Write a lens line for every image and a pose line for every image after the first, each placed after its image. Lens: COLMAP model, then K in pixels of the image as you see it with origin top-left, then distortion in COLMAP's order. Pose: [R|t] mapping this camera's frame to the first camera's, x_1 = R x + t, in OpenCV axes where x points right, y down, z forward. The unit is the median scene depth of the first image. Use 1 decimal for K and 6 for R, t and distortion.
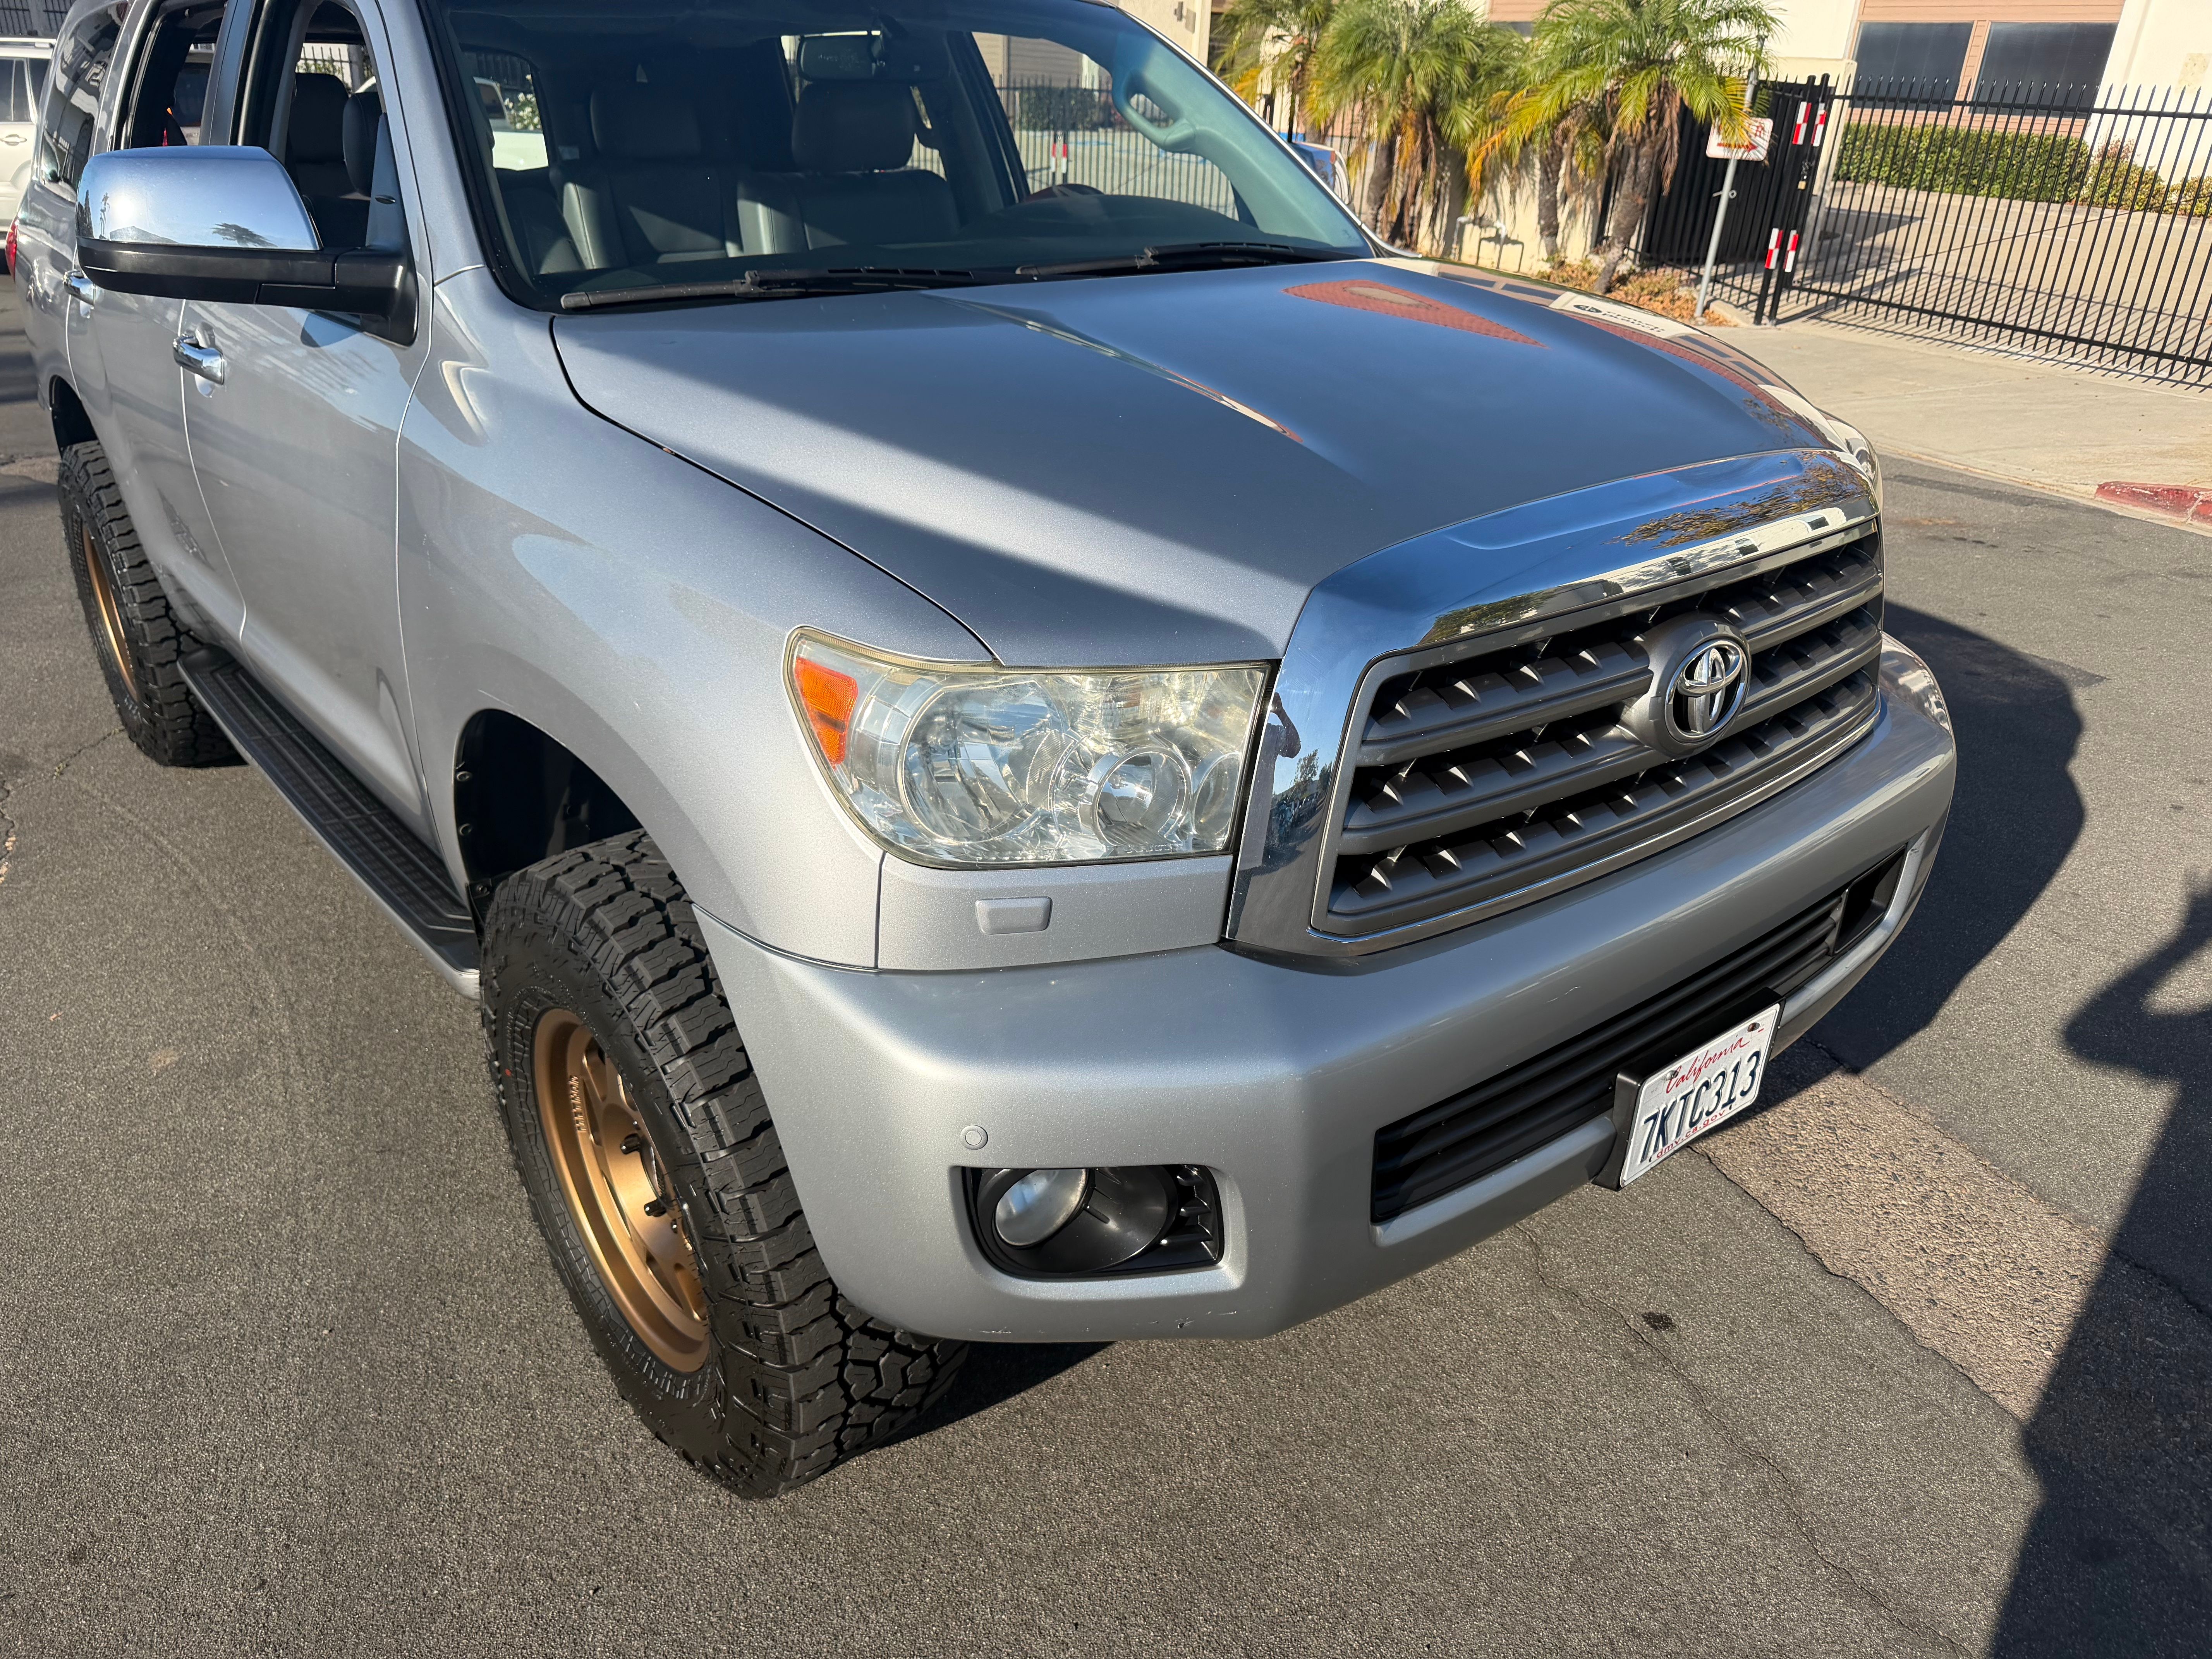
lens RADIAL K [[1562.7, 0, 1117.5], [0, 1562.7, 831.6], [0, 0, 1]] dist [0.000241, -0.007560]
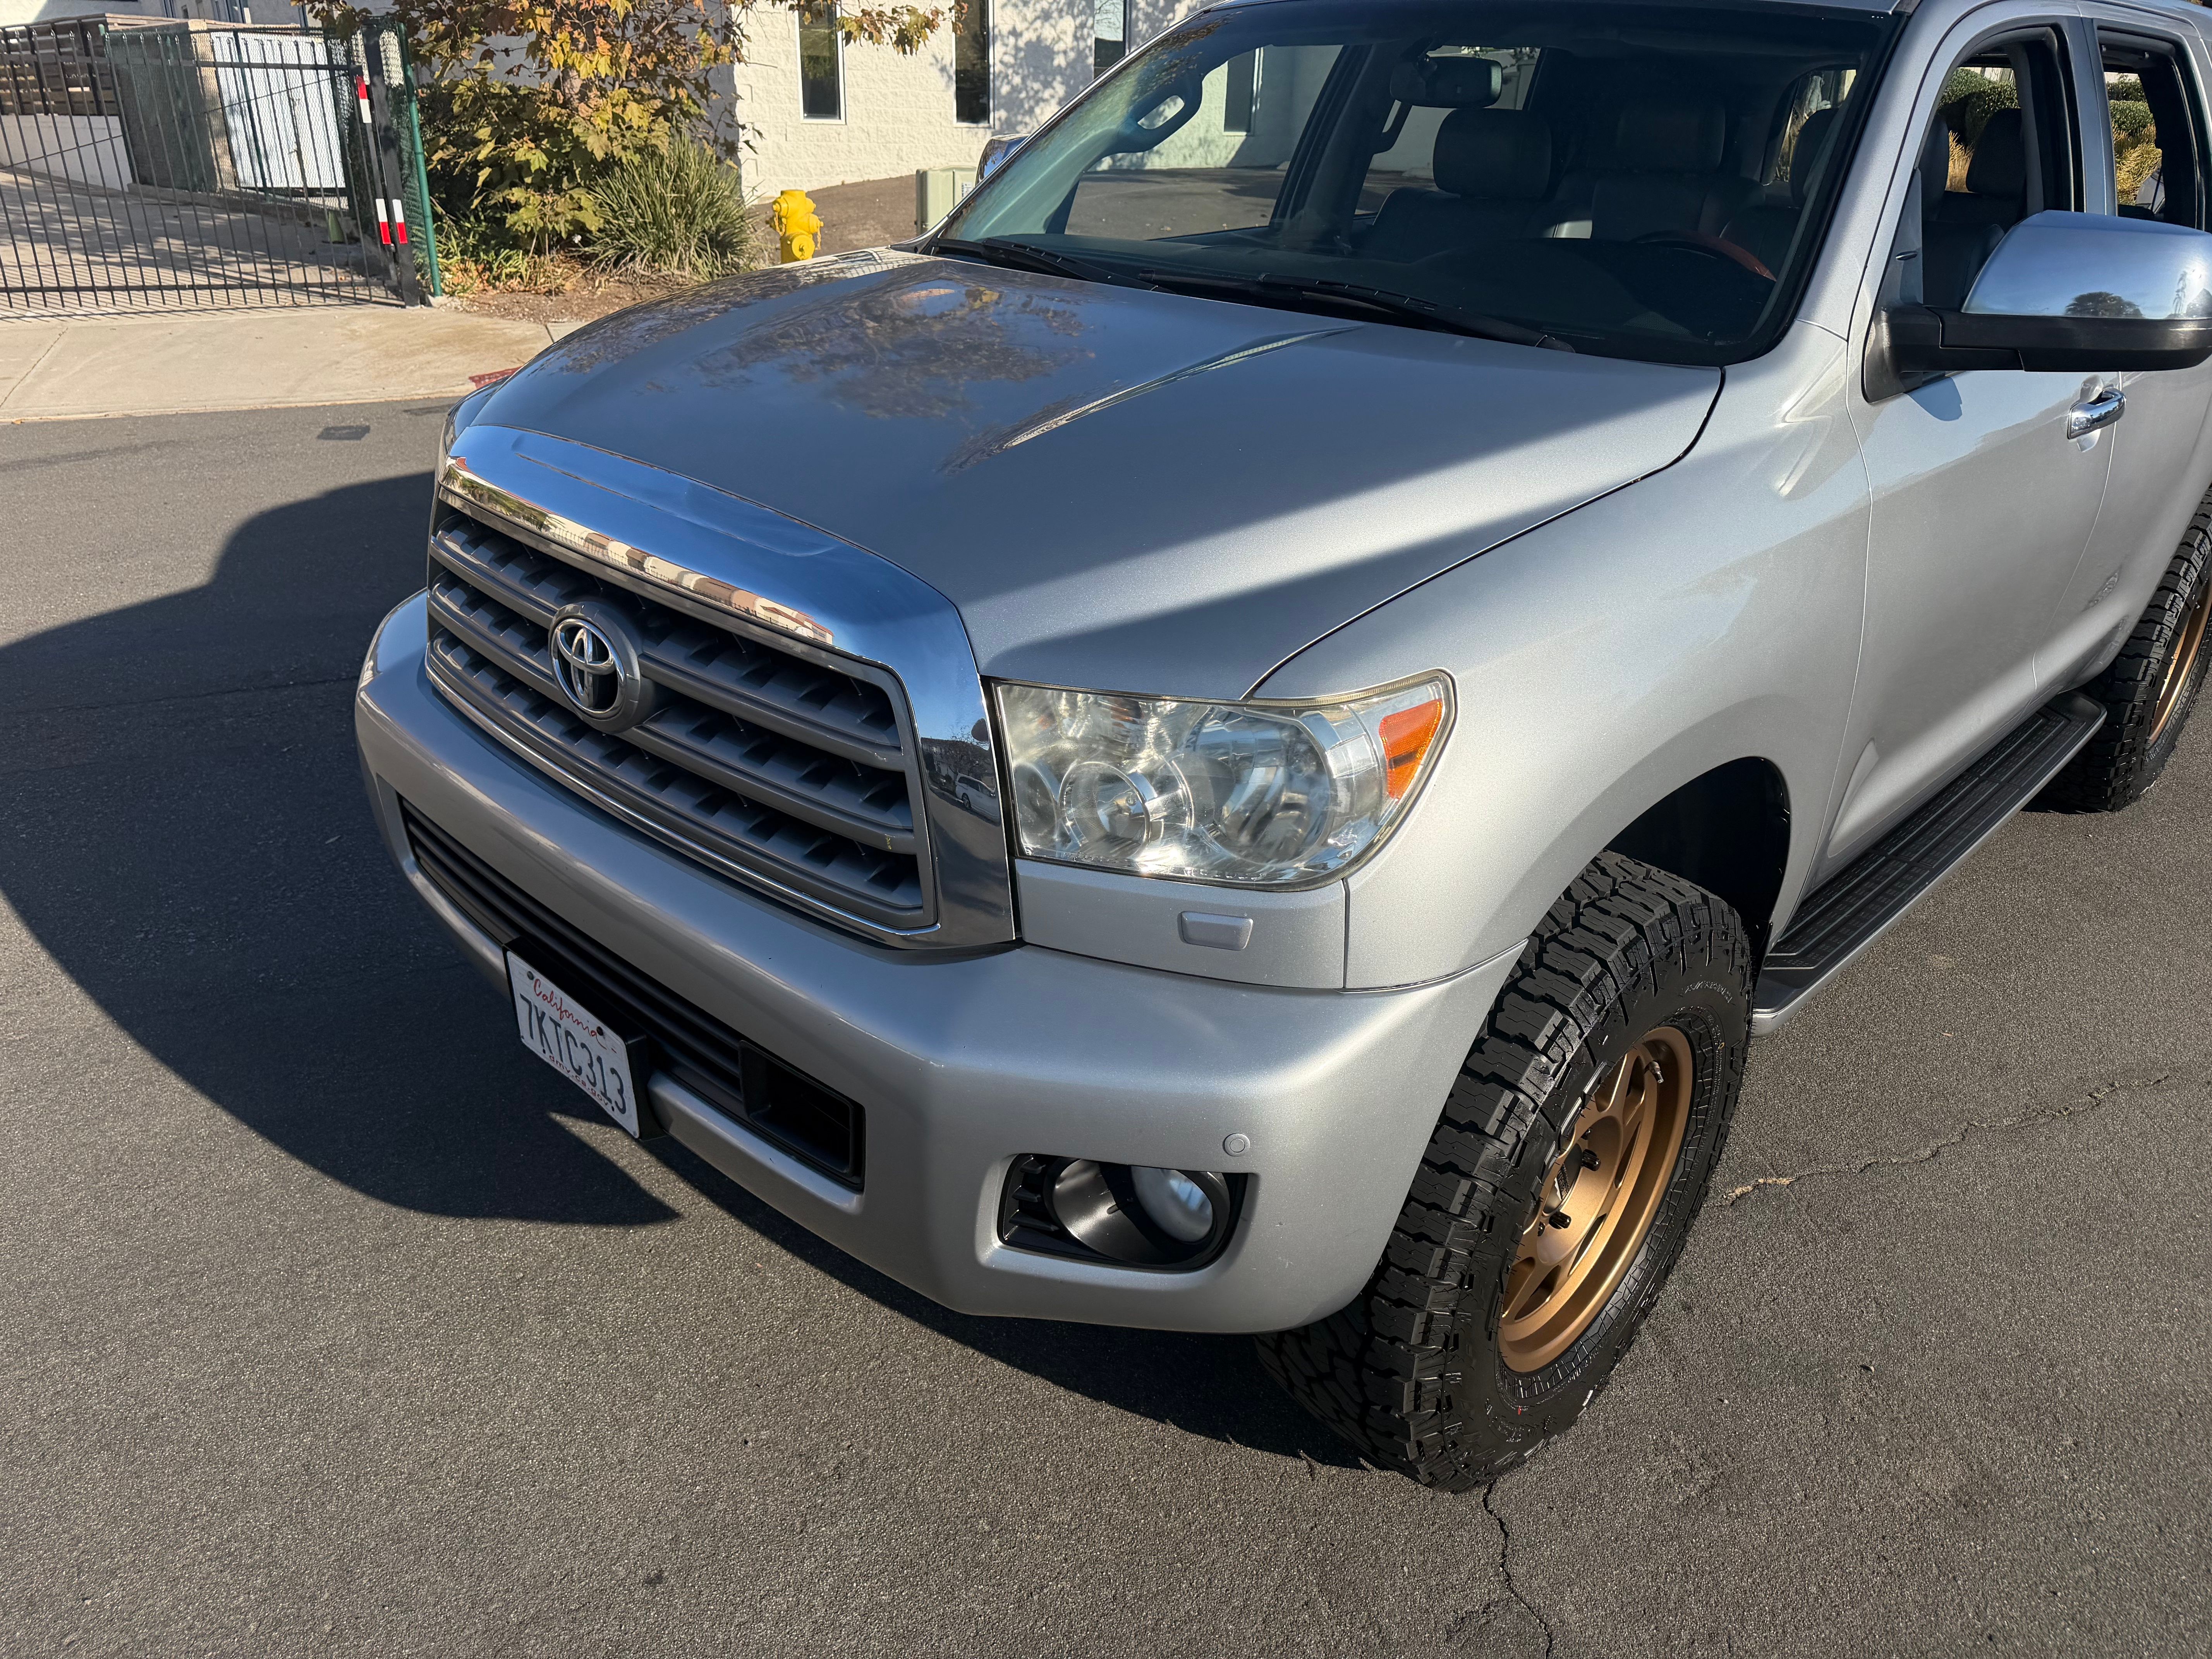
lens RADIAL K [[1530.7, 0, 1097.1], [0, 1530.7, 813.8], [0, 0, 1]] dist [0.023775, -0.028114]
pose [[0.119790, 0.428154, -0.895731, 1.189217], [-0.451933, 0.826846, 0.334788, -0.438609], [0.883973, 0.364706, 0.292544, 0.878401]]
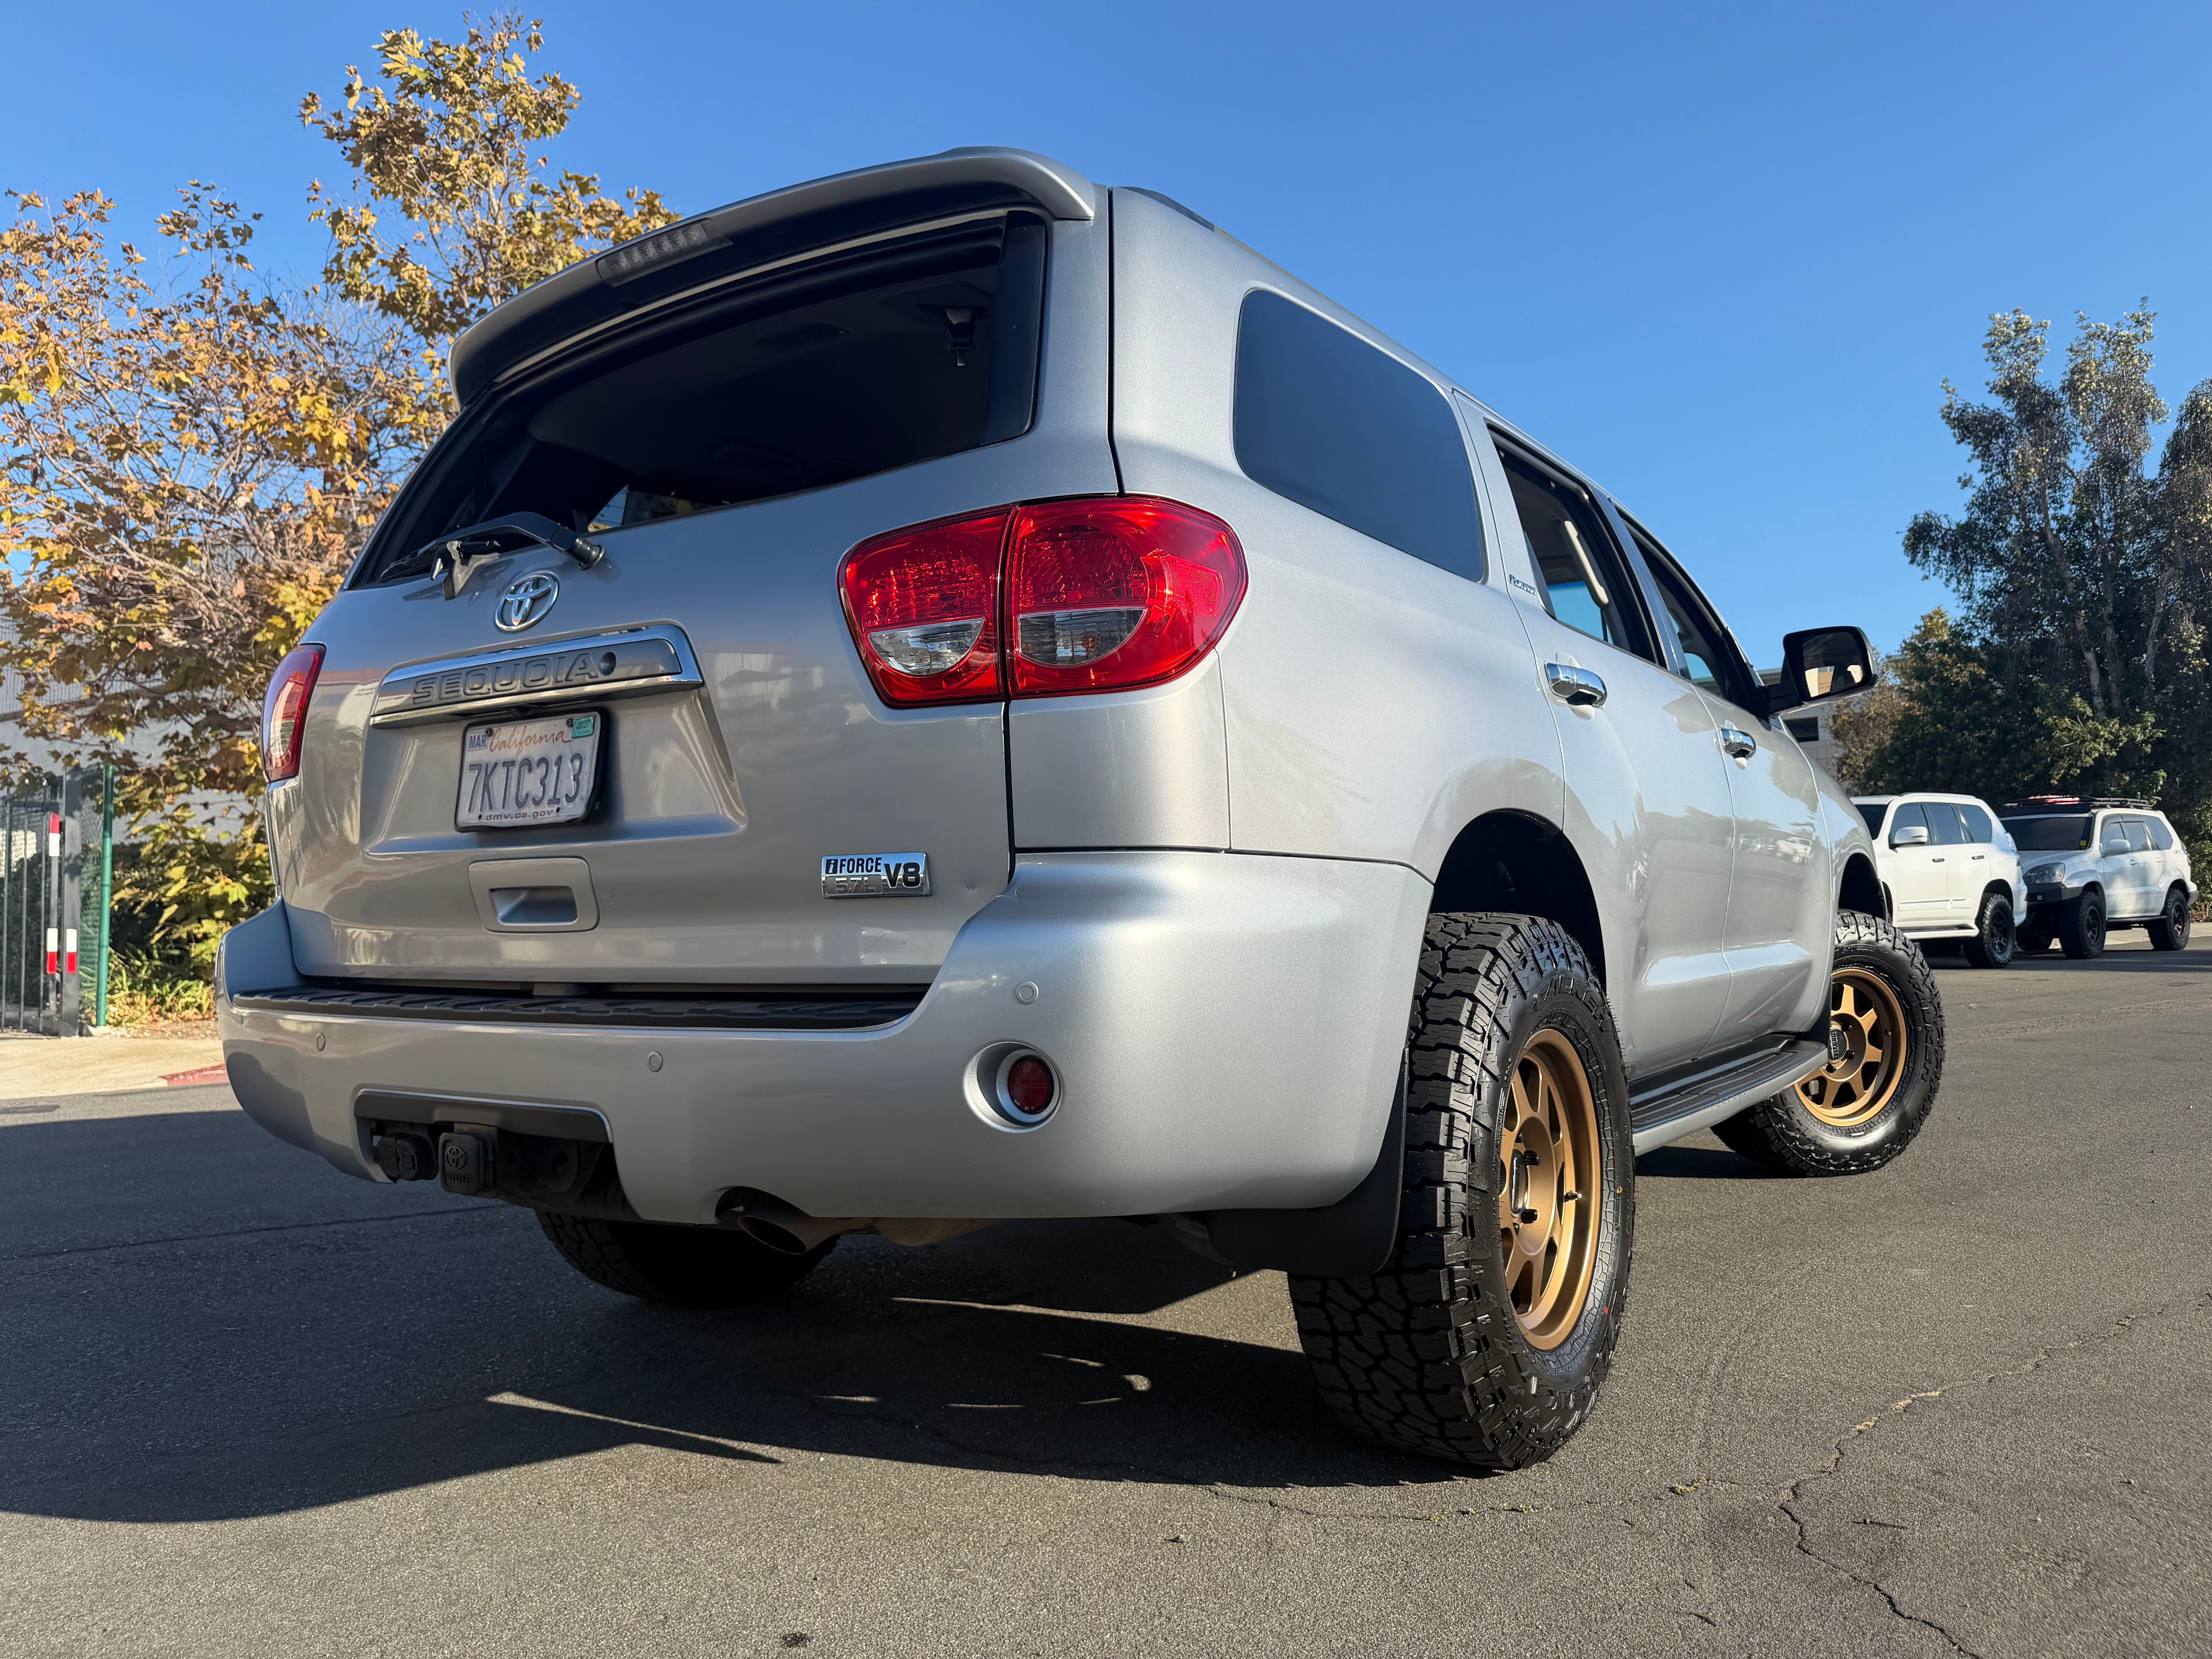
lens RADIAL K [[1552.2, 0, 1118.8], [0, 1552.2, 841.9], [0, 0, 1]] dist [-0.001632, -0.001707]
pose [[0.366324, -0.050305, -0.929127, 1.205911], [-0.392015, 0.897251, -0.203138, 0.109425], [0.843879, 0.438646, 0.308964, 0.716920]]
